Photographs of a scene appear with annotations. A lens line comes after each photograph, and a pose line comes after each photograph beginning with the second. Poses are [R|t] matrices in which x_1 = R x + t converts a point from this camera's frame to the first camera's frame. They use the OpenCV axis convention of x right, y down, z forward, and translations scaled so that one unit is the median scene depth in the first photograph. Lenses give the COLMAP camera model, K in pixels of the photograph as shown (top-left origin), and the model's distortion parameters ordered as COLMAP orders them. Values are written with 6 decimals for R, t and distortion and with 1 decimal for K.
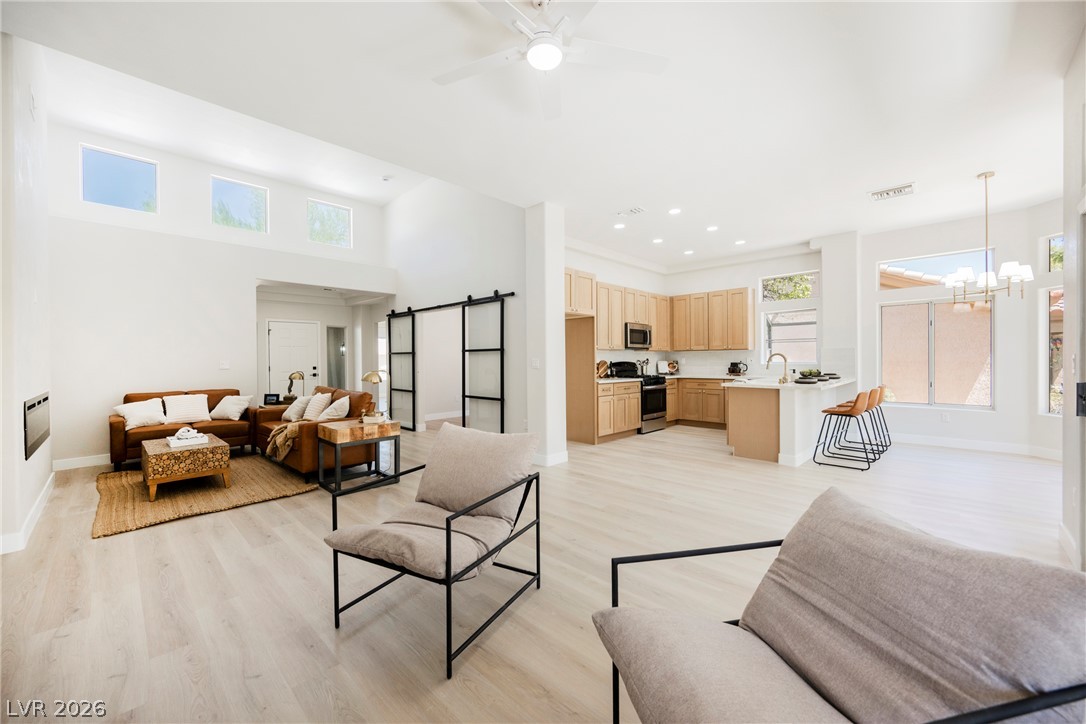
lens RADIAL K [[423.9, 0, 550.3], [0, 423.9, 361.8], [0, 0, 1]] dist [0.001331, 0.000055]
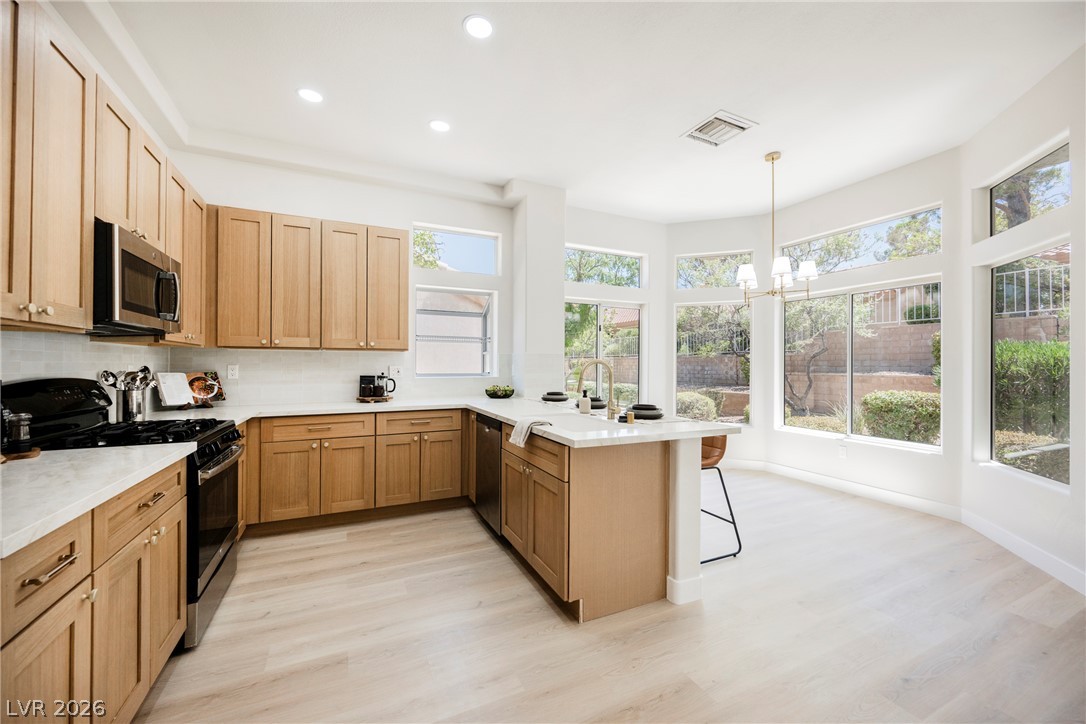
lens RADIAL K [[424.1, 0, 545.9], [0, 424.1, 362.4], [0, 0, 1]] dist [-0.001325, 0.000094]
pose [[0.357702, 0.014691, 0.933720, 0.042160], [-0.003194, 0.999890, -0.014508, -0.007696], [-0.933830, 0.002207, 0.357710, 0.640438]]
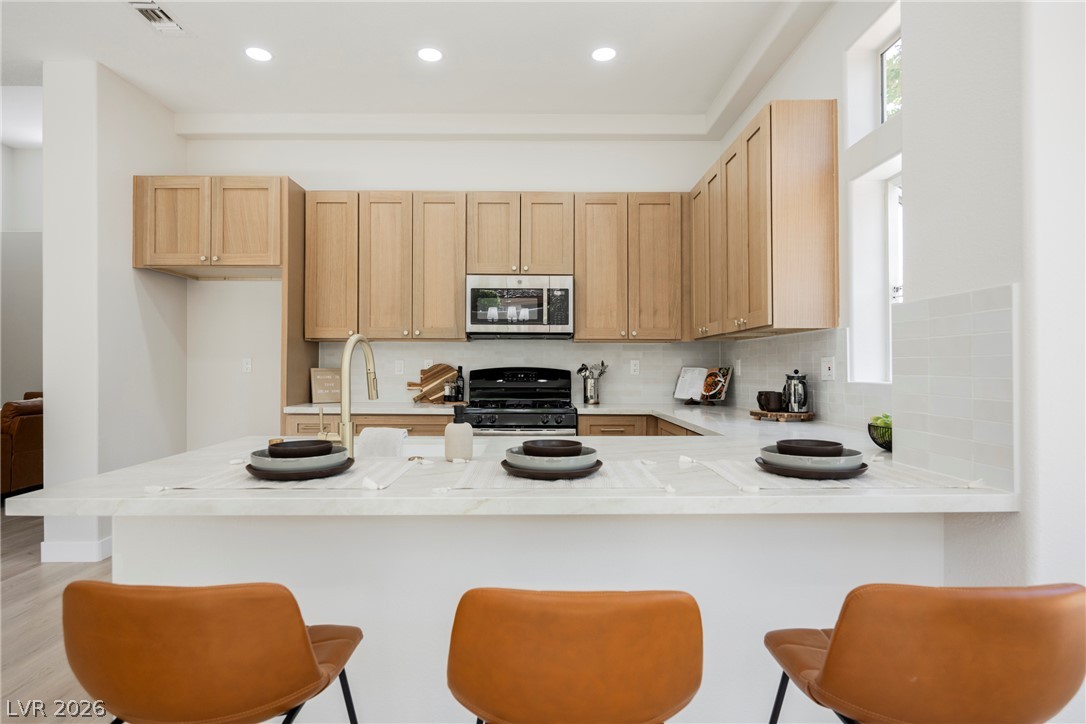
lens RADIAL K [[582.5, 0, 536.4], [0, 582.5, 371.4], [0, 0, 1]] dist [-0.003157, -0.001380]
pose [[0.683068, 0.004969, -0.730338, 0.618396], [-0.015314, 0.999854, -0.007520, 0.007212], [0.730194, 0.016321, 0.683045, 0.619959]]
